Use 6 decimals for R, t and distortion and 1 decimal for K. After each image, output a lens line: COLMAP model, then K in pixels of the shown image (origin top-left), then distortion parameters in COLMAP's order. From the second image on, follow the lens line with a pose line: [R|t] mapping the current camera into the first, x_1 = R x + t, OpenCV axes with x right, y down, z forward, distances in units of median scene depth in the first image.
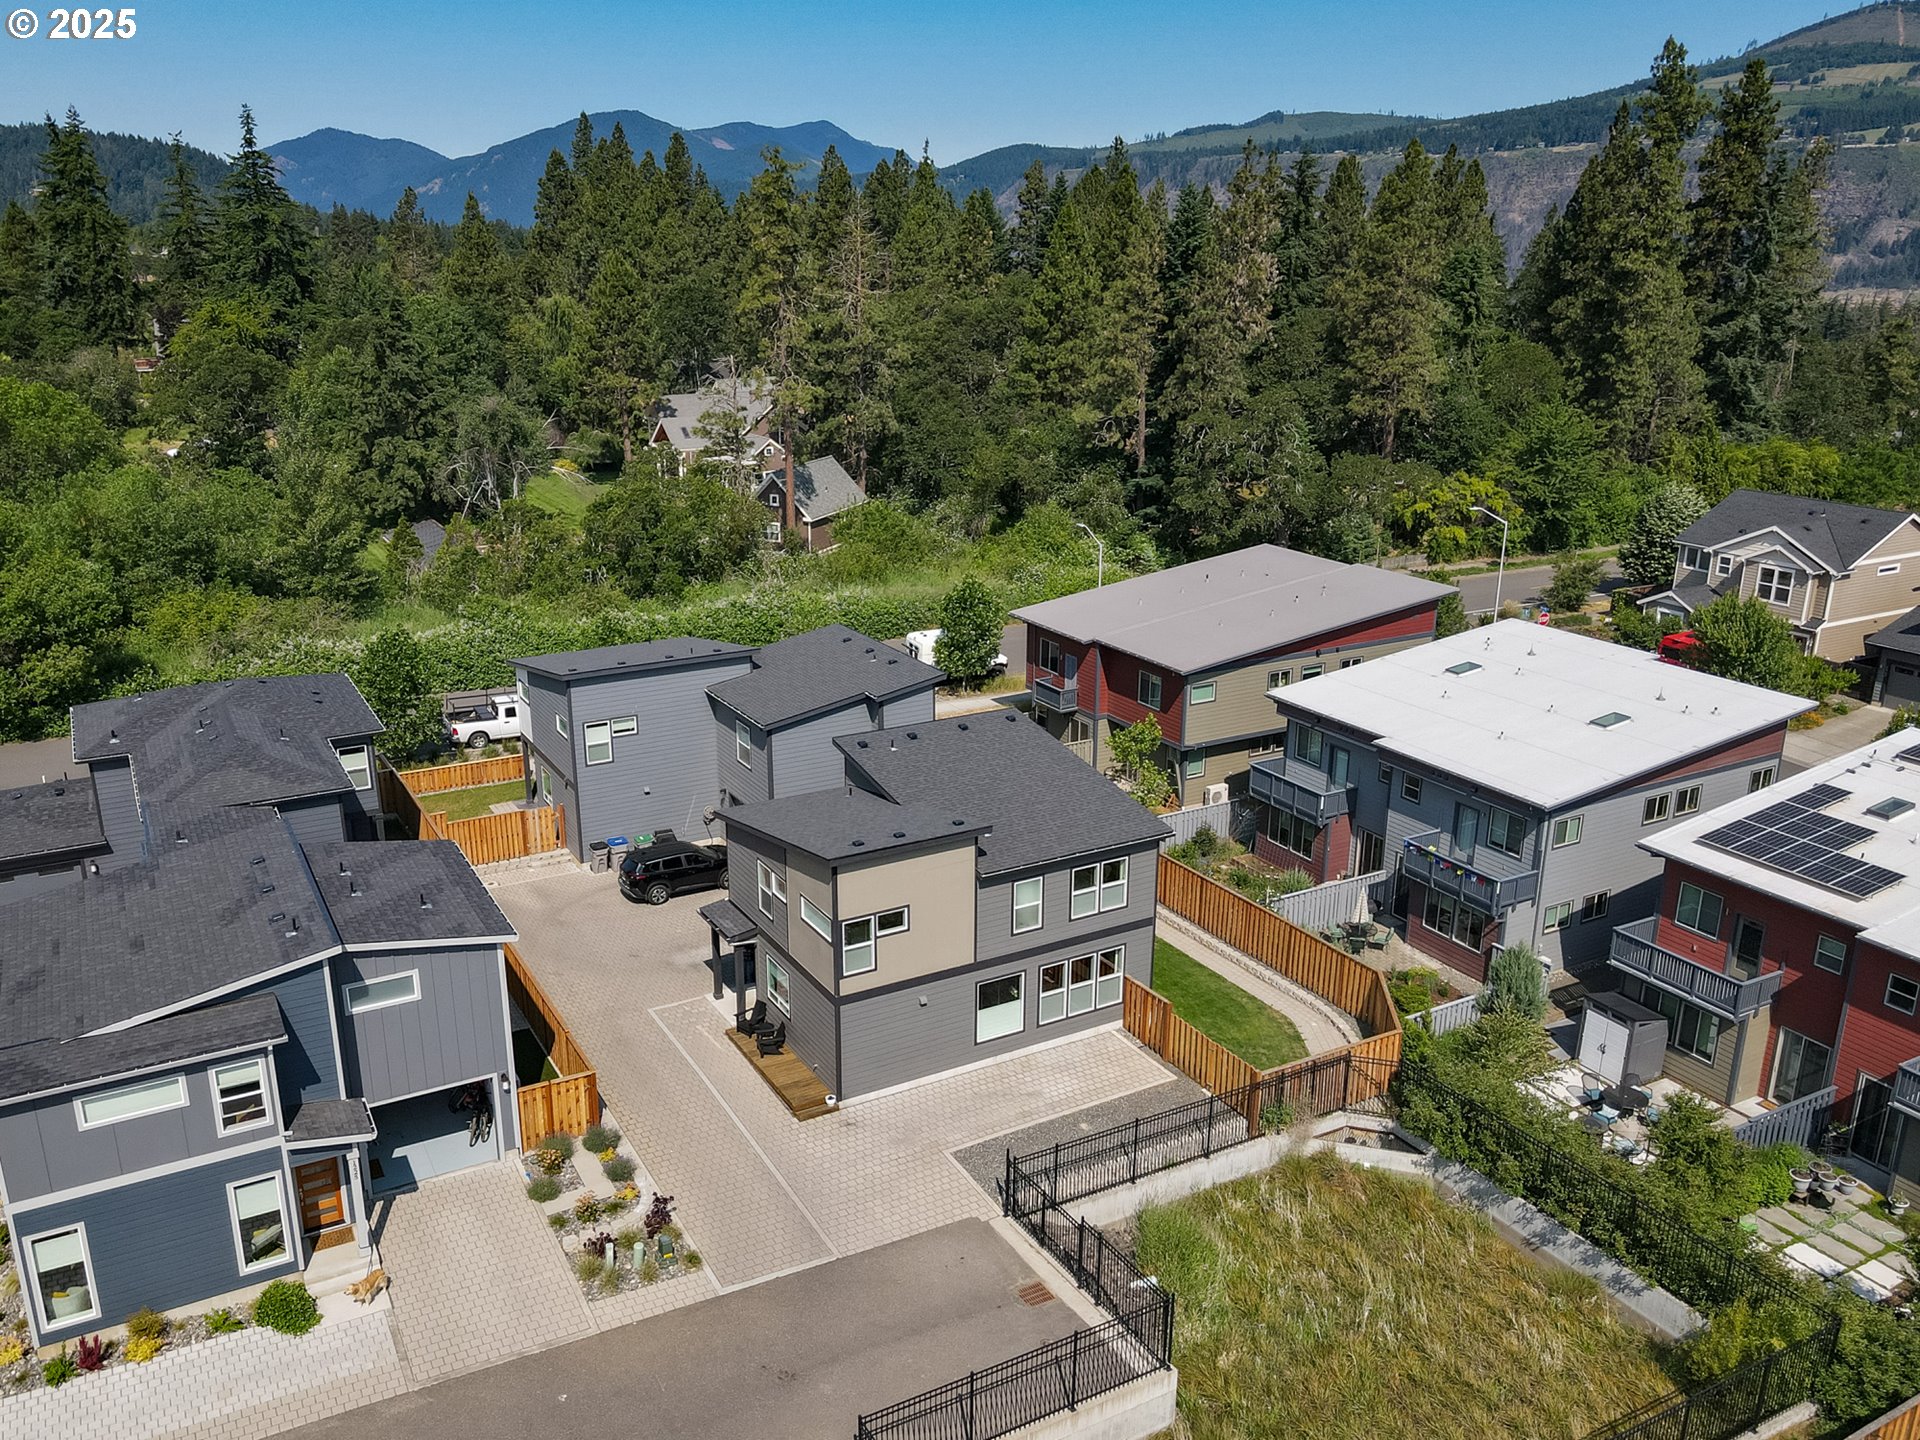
lens RADIAL K [[1514.9, 0, 942.2], [0, 1514.9, 732.6], [0, 0, 1]] dist [-0.000558, 0.019225]
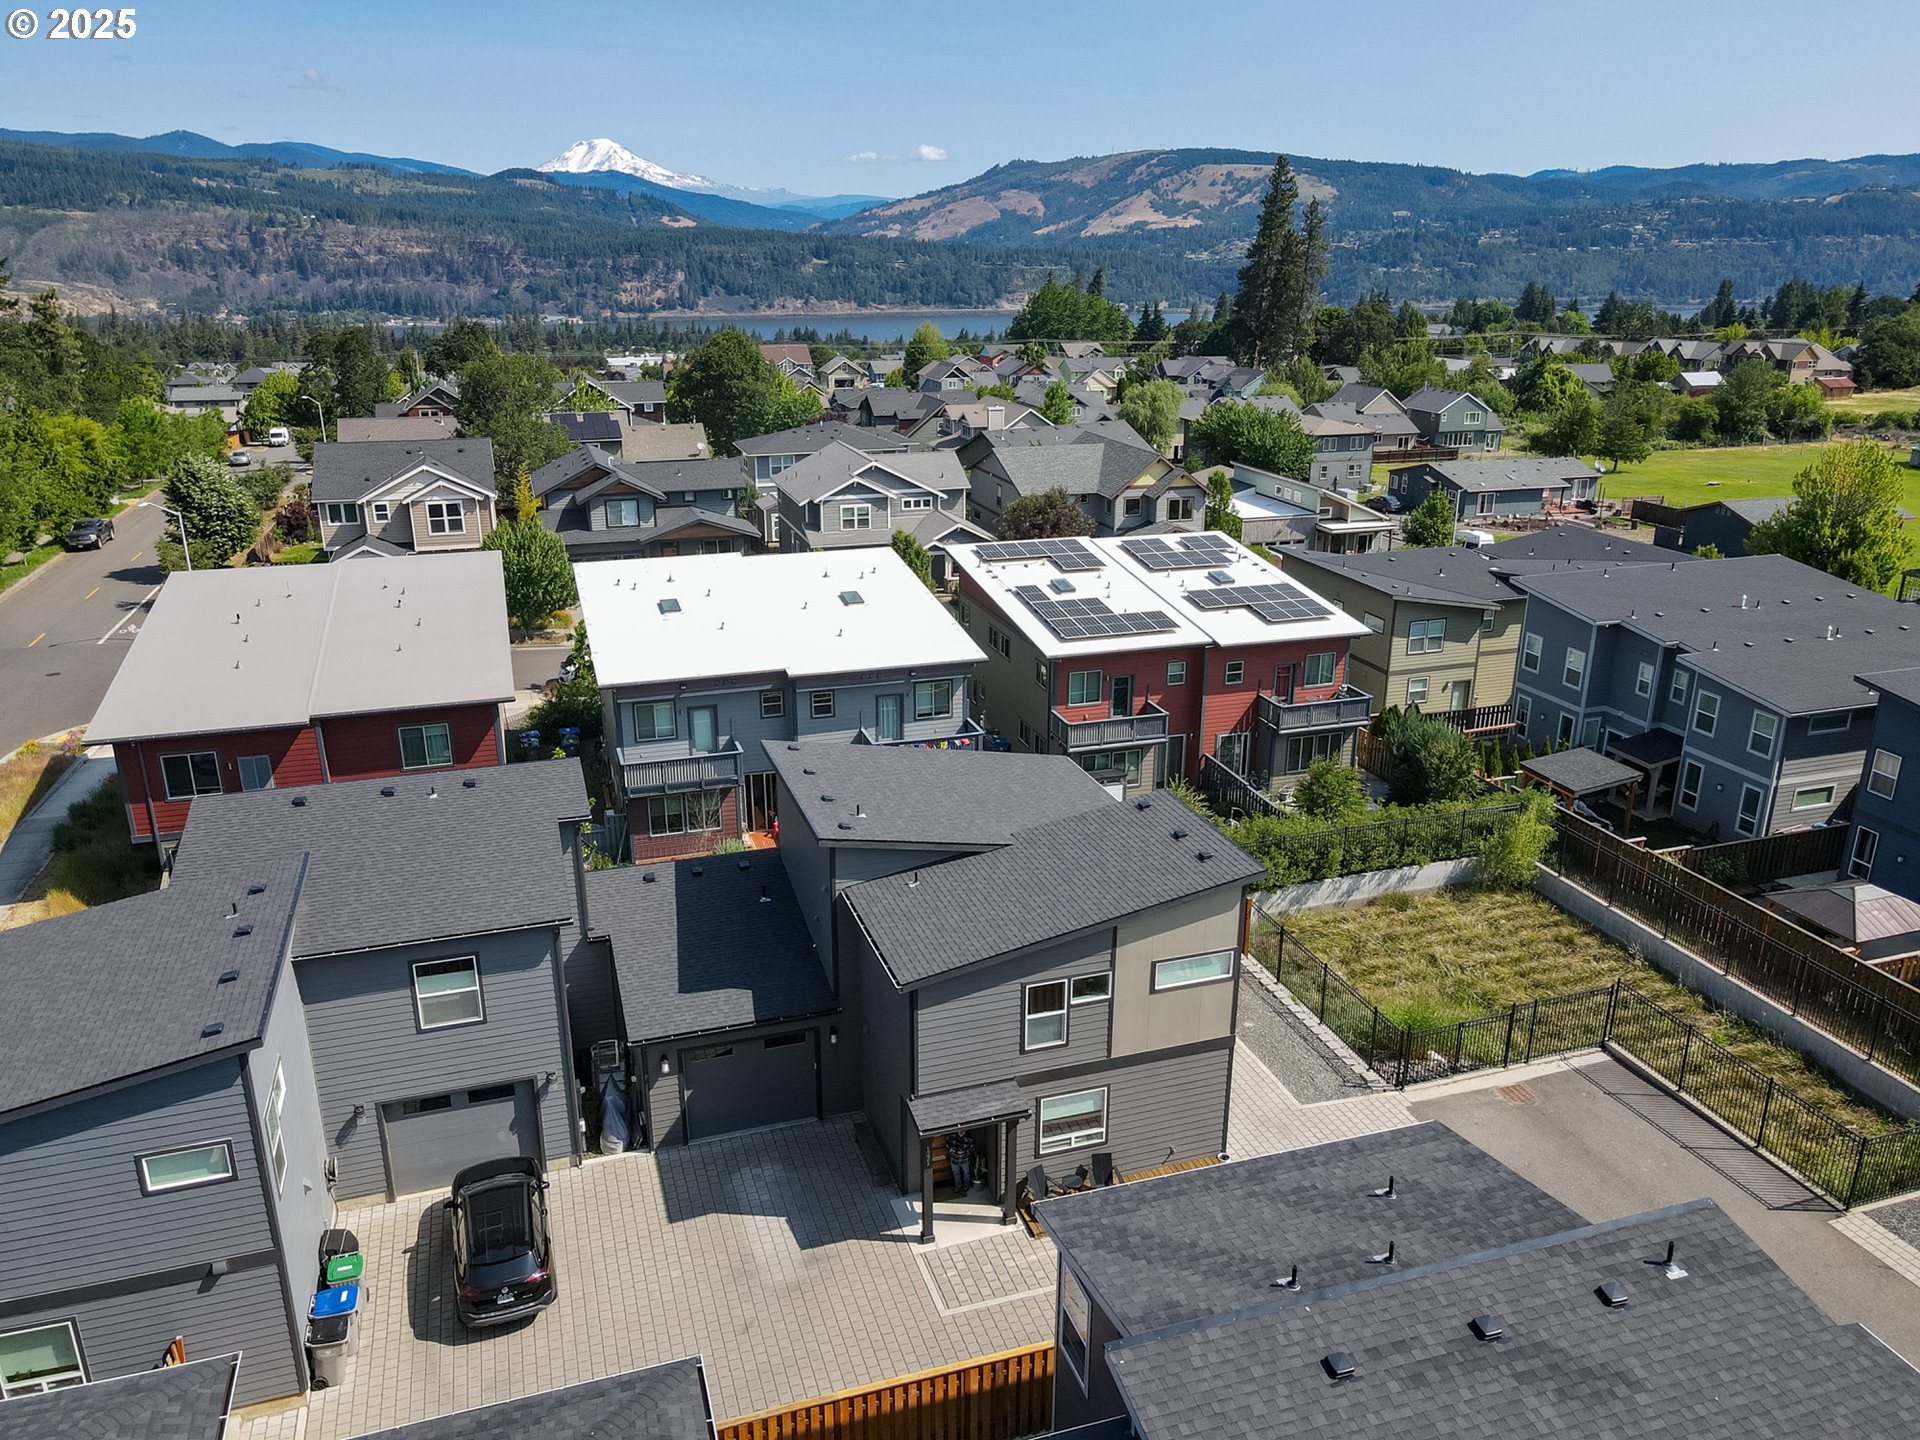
lens RADIAL K [[1395.7, 0, 950.5], [0, 1395.7, 726.4], [0, 0, 1]] dist [0.012485, -0.009884]
pose [[0.194771, -0.318172, 0.927810, -0.630396], [0.298463, 0.920294, 0.252940, -0.185092], [-0.934336, 0.227651, 0.274209, 0.742282]]
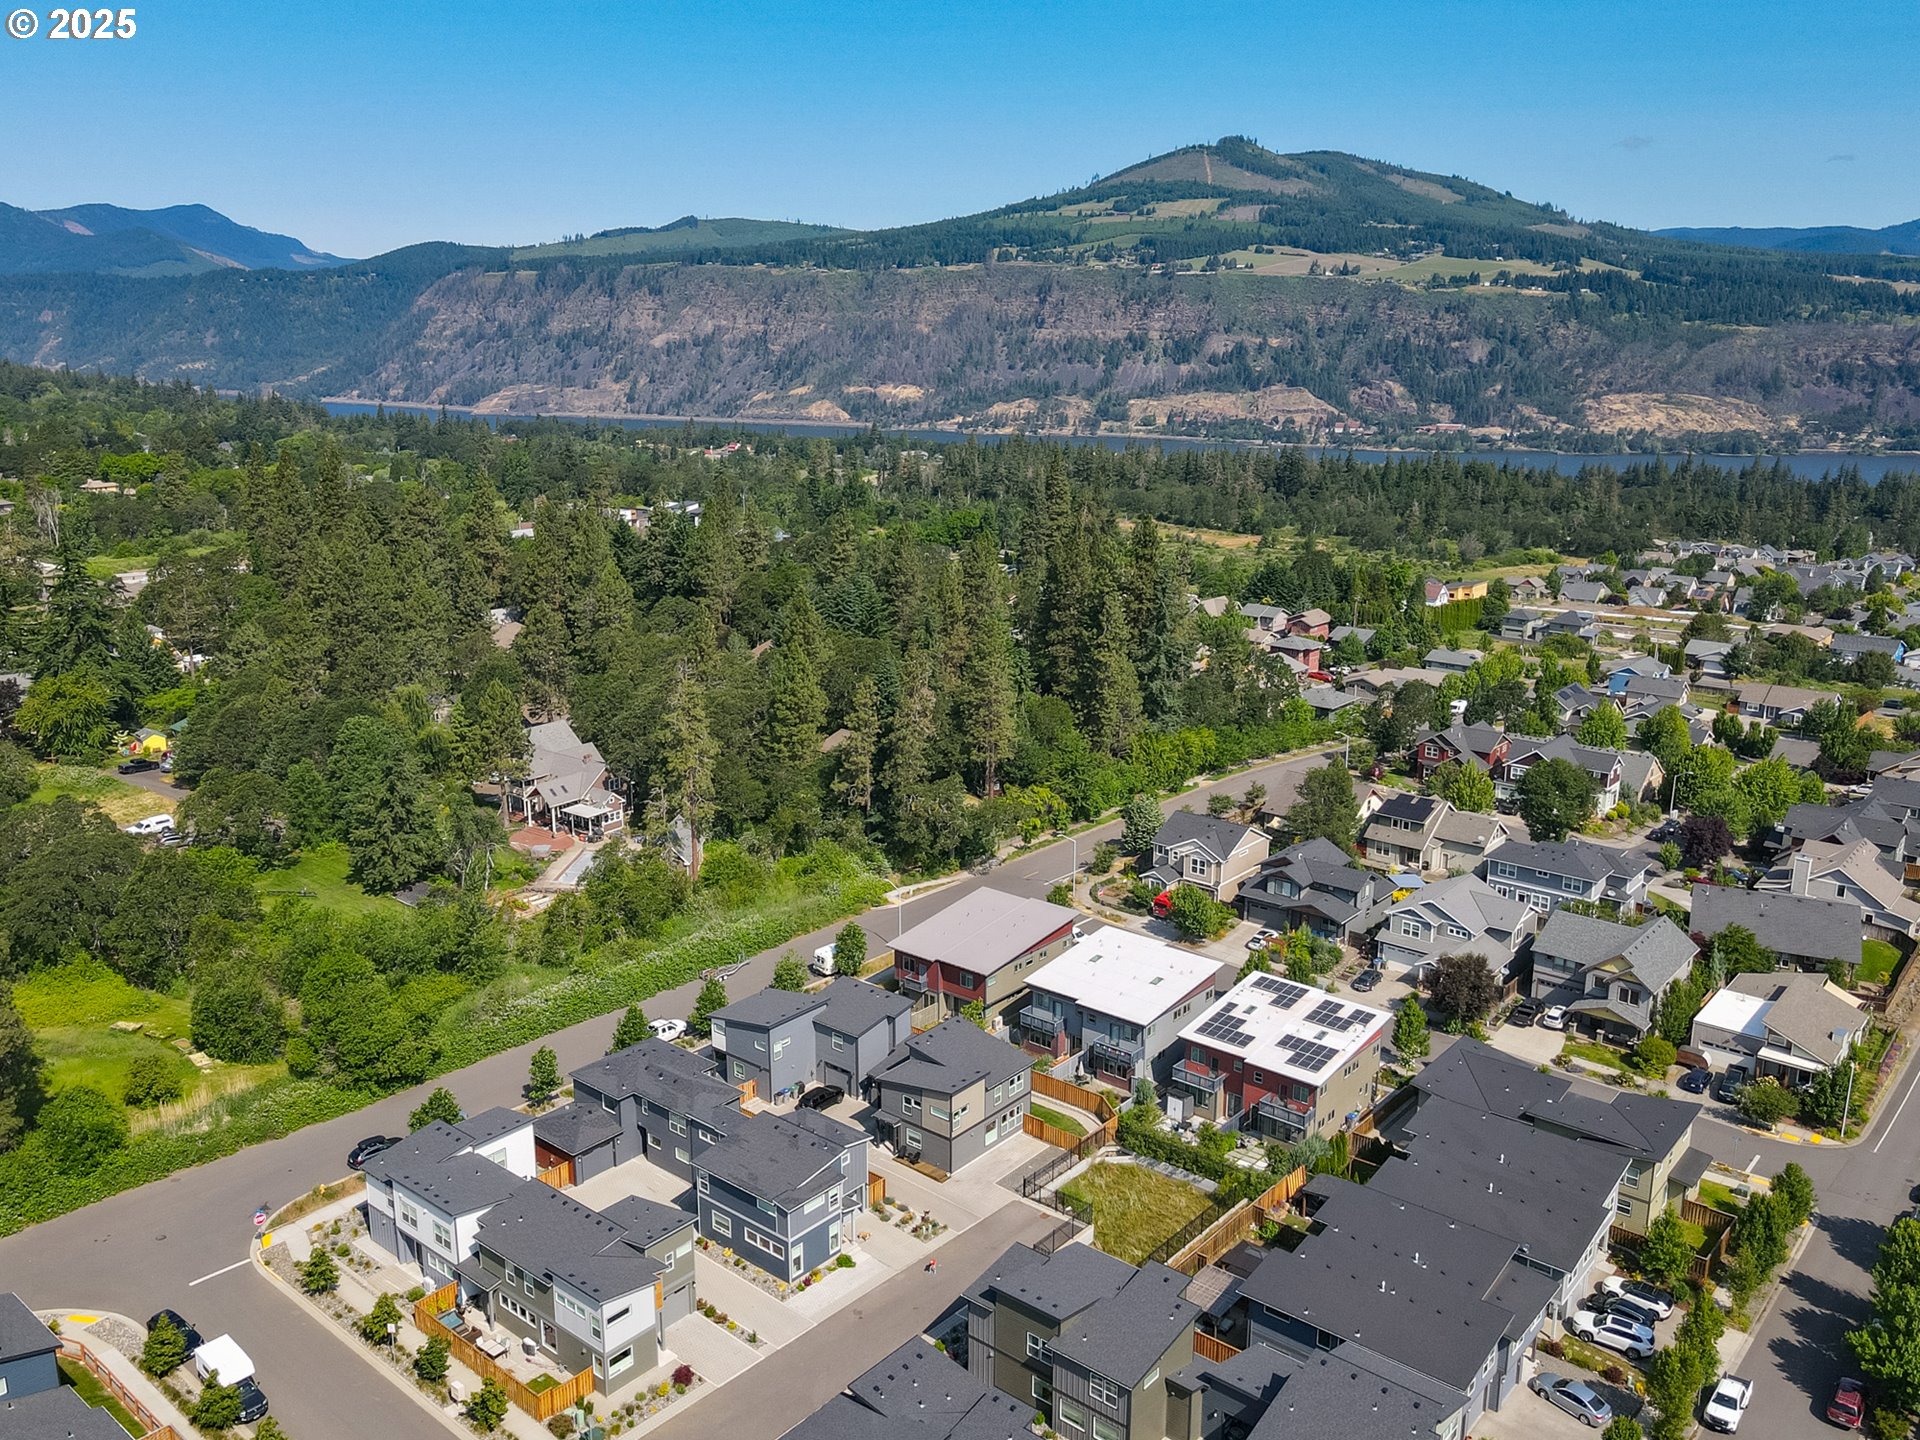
lens RADIAL K [[1514.9, 0, 963.0], [0, 1514.9, 717.5], [0, 0, 1]] dist [-0.000558, 0.019225]
pose [[0.931846, -0.083186, 0.353189, -0.854285], [0.107759, 0.992896, -0.050454, -0.409804], [-0.346483, 0.085075, 0.934191, -1.543188]]
